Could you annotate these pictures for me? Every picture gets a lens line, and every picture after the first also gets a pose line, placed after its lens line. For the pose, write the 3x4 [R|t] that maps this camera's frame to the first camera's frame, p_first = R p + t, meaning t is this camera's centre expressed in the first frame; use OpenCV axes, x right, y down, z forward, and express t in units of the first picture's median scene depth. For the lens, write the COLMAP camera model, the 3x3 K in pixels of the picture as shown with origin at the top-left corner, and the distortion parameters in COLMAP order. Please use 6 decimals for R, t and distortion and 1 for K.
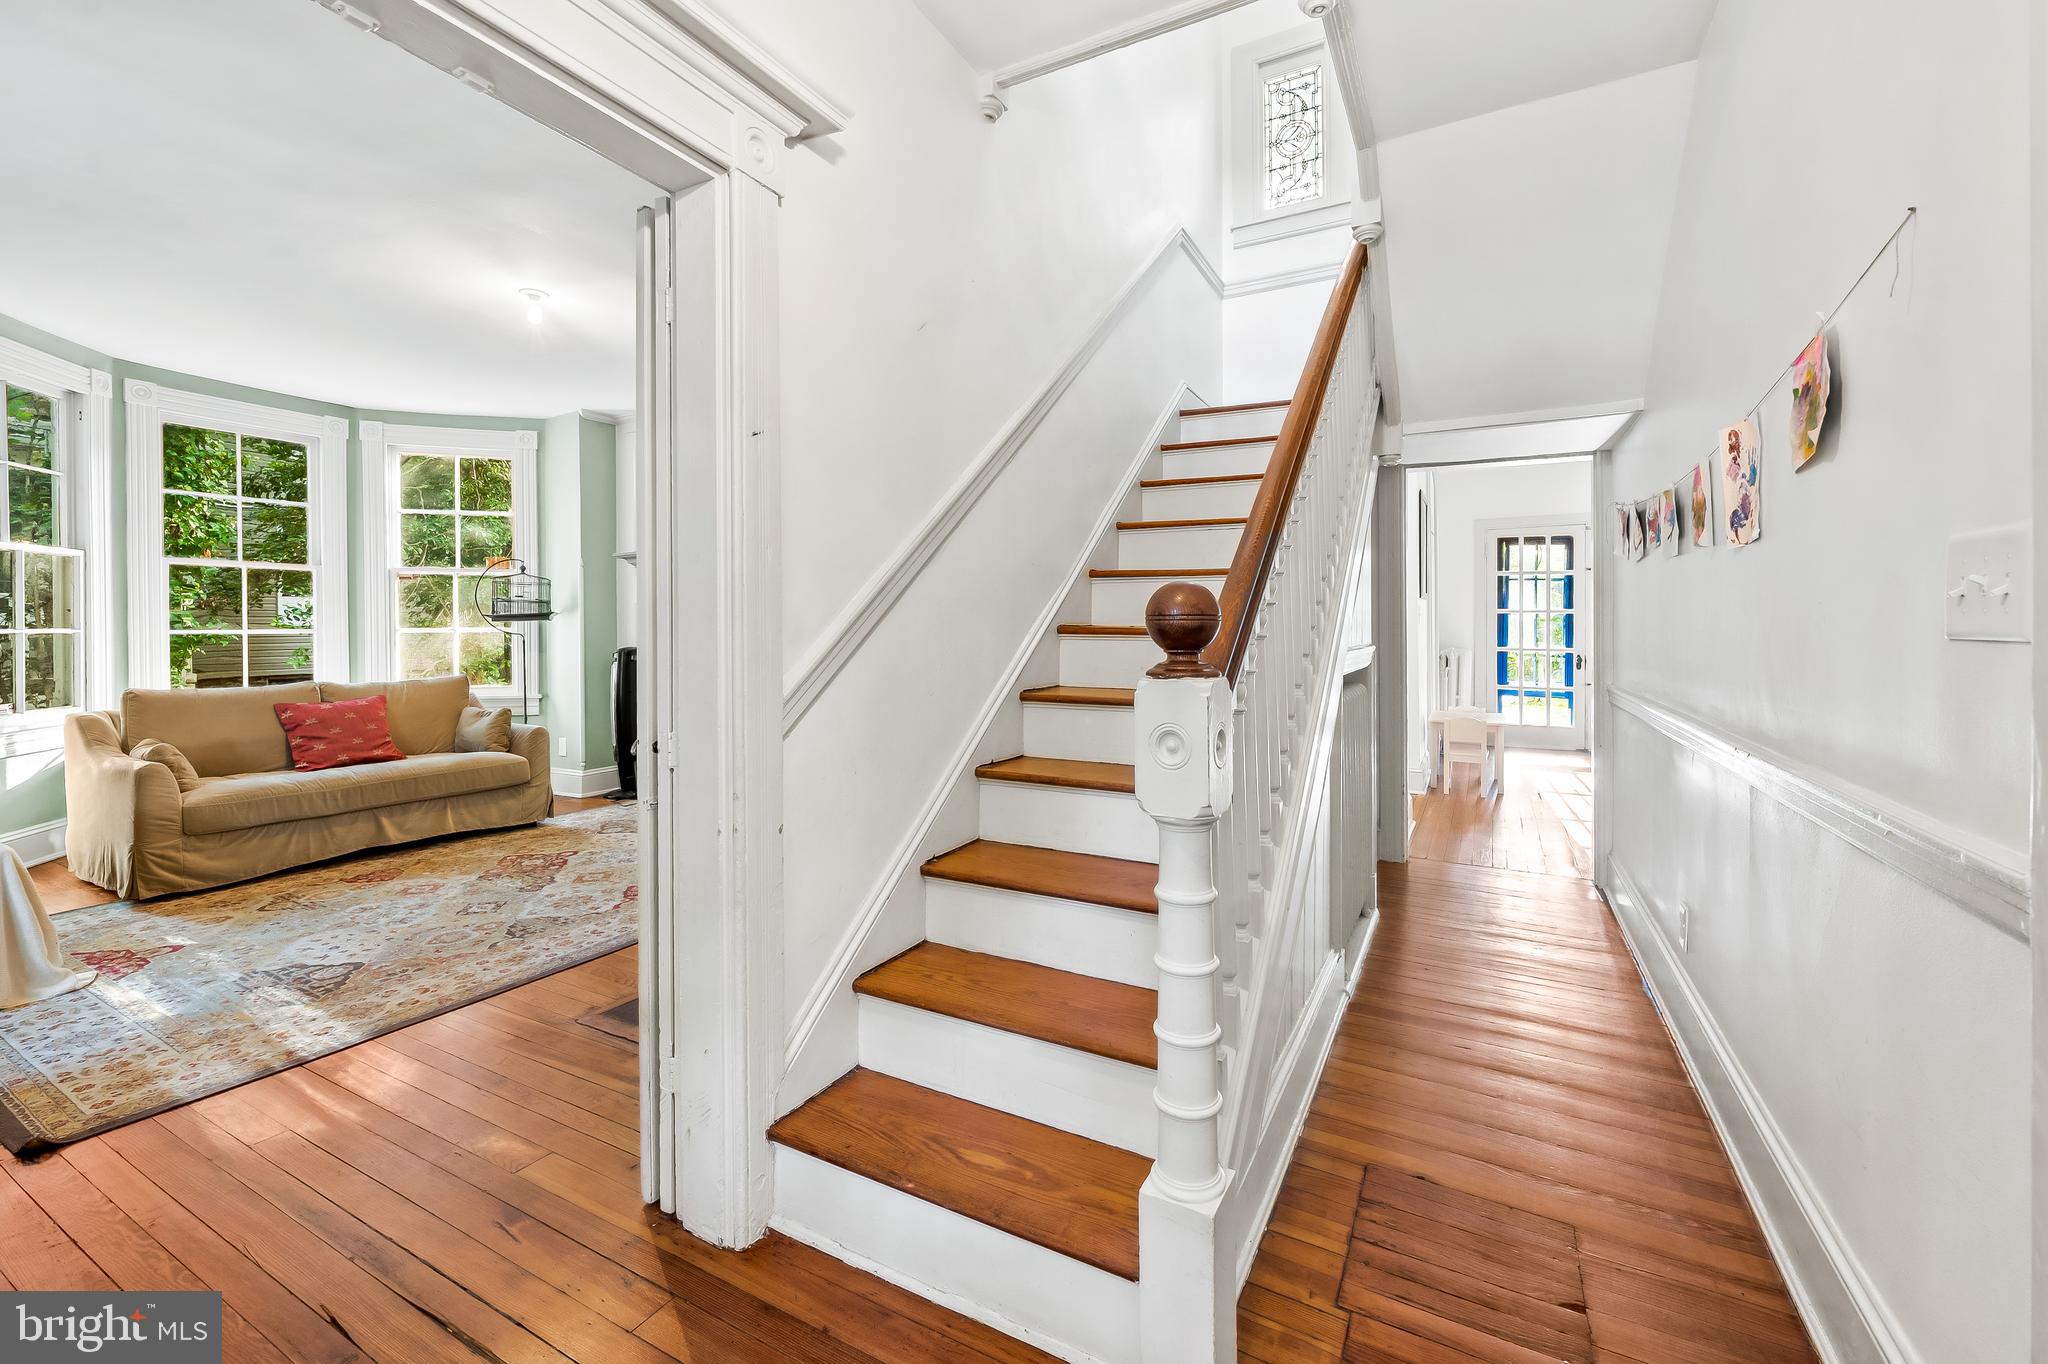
lens RADIAL K [[845.8, 0, 1036.3], [0, 845.8, 638.8], [0, 0, 1]] dist [-0.000112, -0.000449]
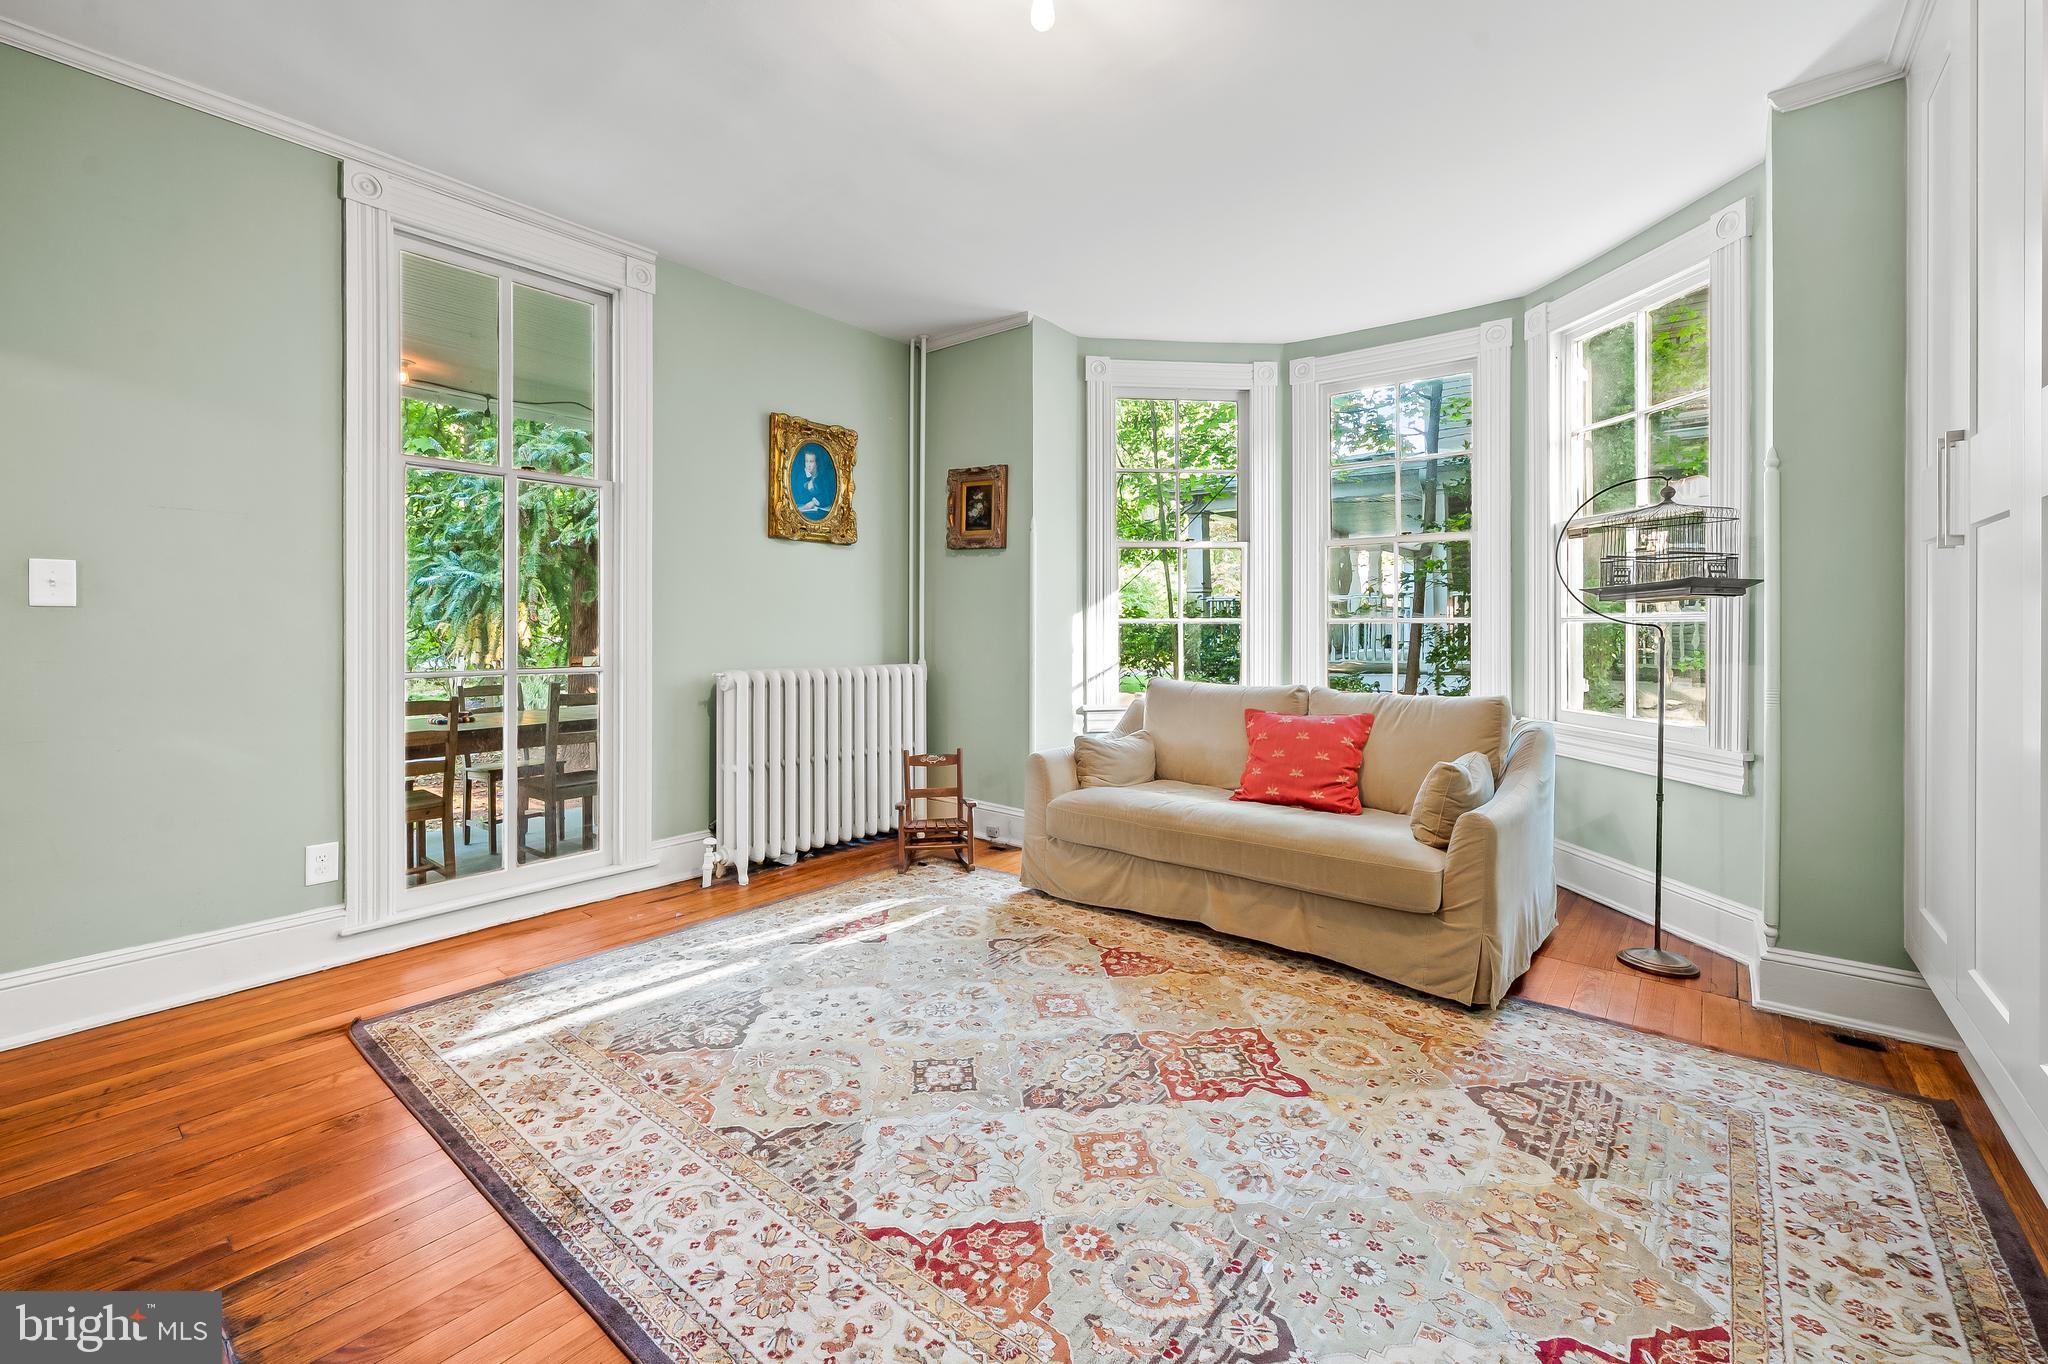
lens RADIAL K [[845.8, 0, 1019.5], [0, 845.8, 633.6], [0, 0, 1]] dist [-0.000112, -0.000449]
pose [[-0.184941, 0.010937, -0.982689, -0.061434], [-0.012307, 0.999834, 0.013444, -0.002907], [0.982673, 0.014580, -0.184775, 0.917673]]
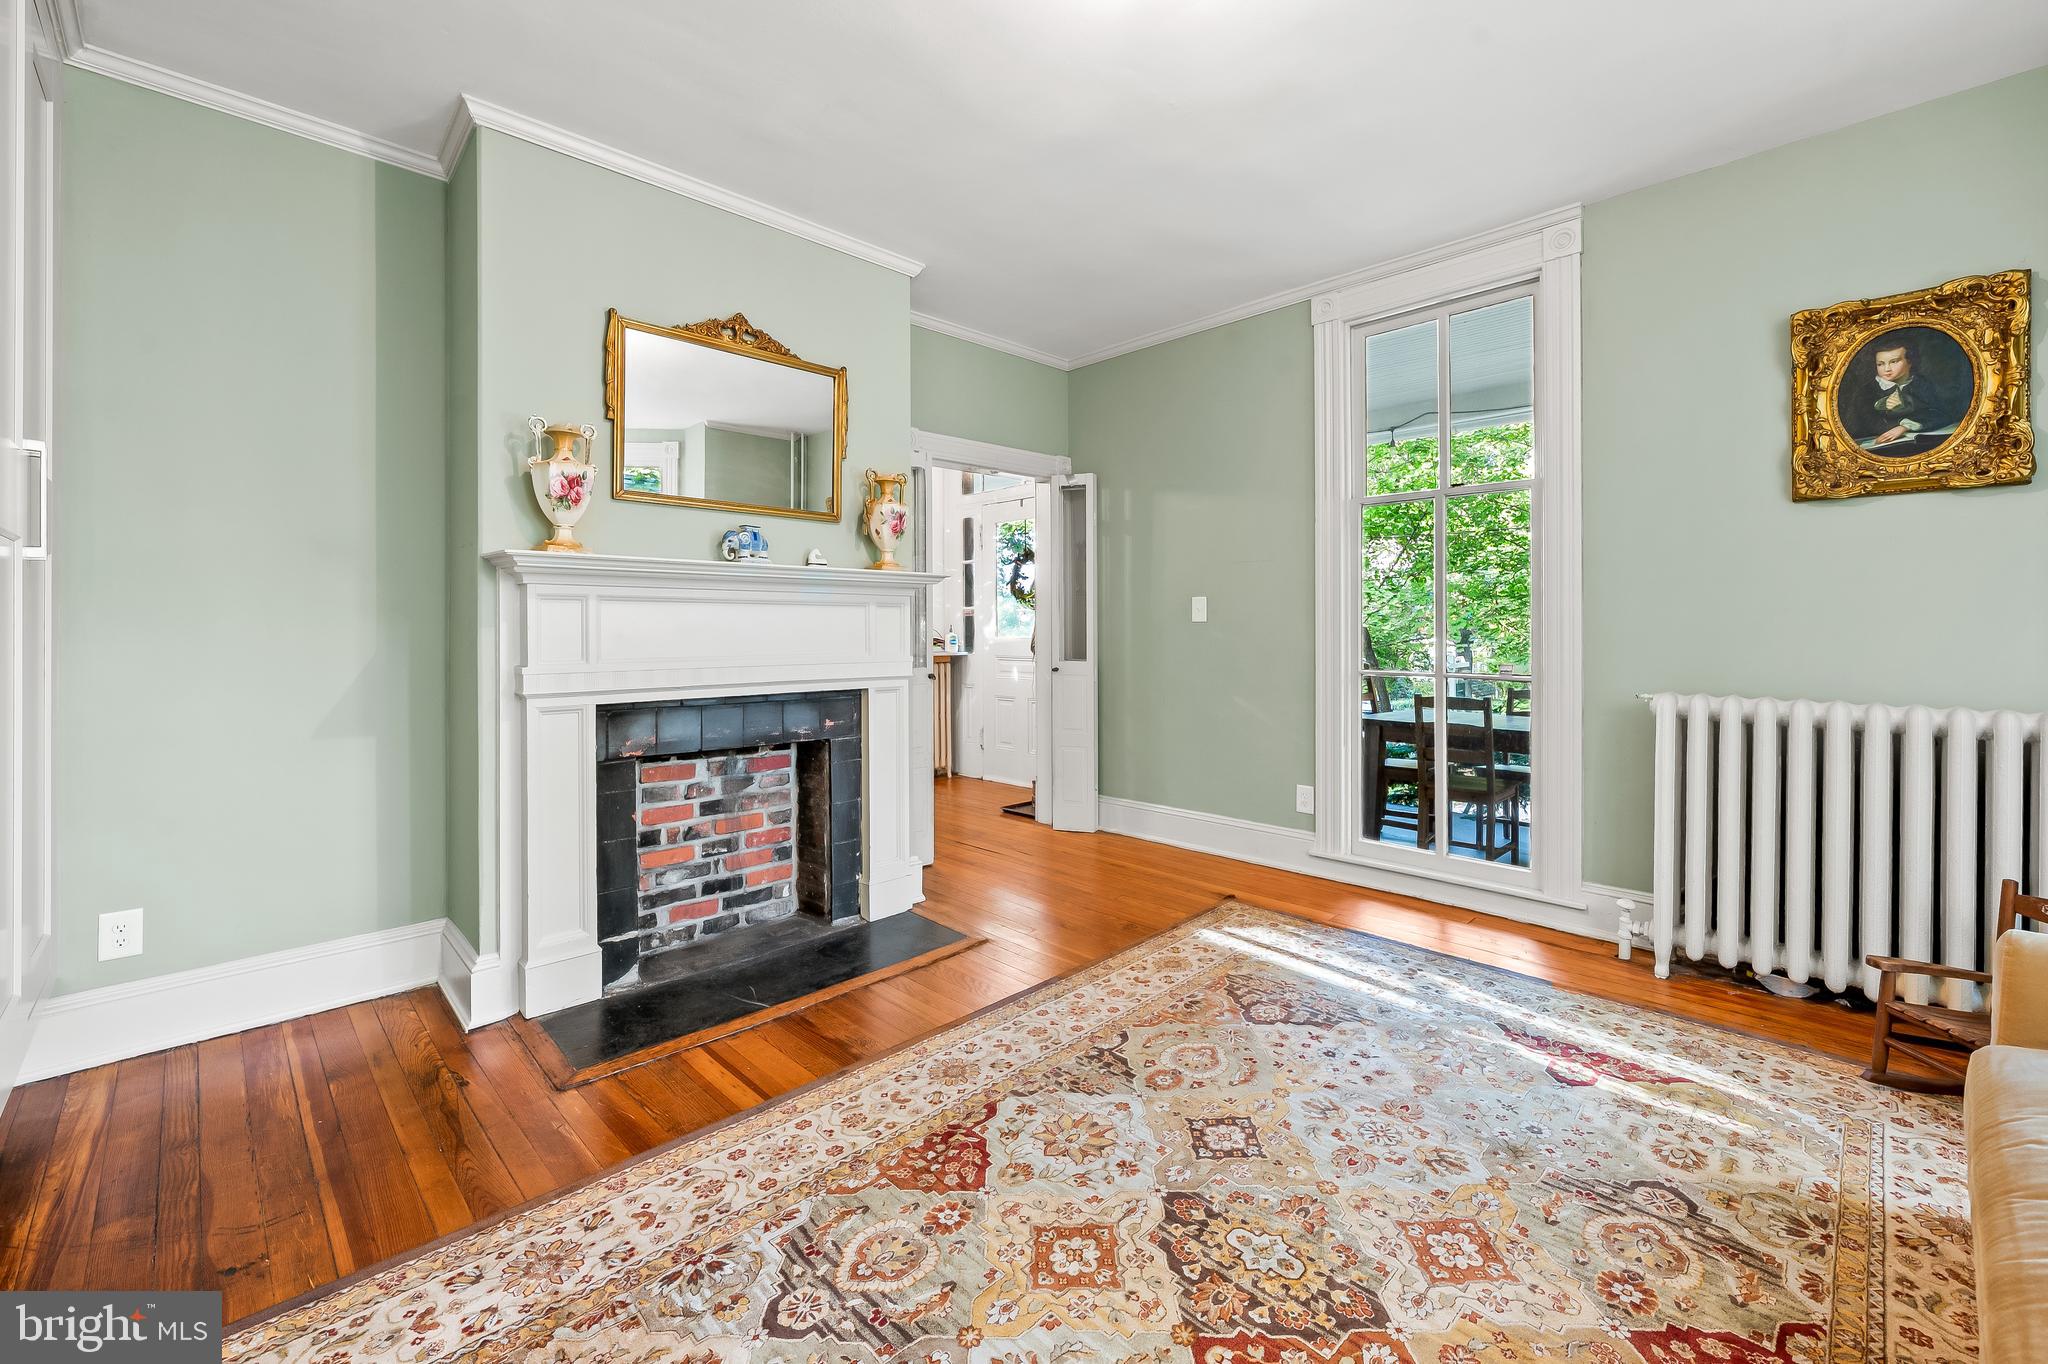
lens RADIAL K [[845.8, 0, 1031.0], [0, 845.8, 638.6], [0, 0, 1]] dist [-0.000112, -0.000449]
pose [[-0.956465, 0.000807, 0.291845, -0.549811], [0.007958, 0.999696, 0.023318, -0.010789], [-0.291738, 0.024625, -0.956181, 1.223016]]
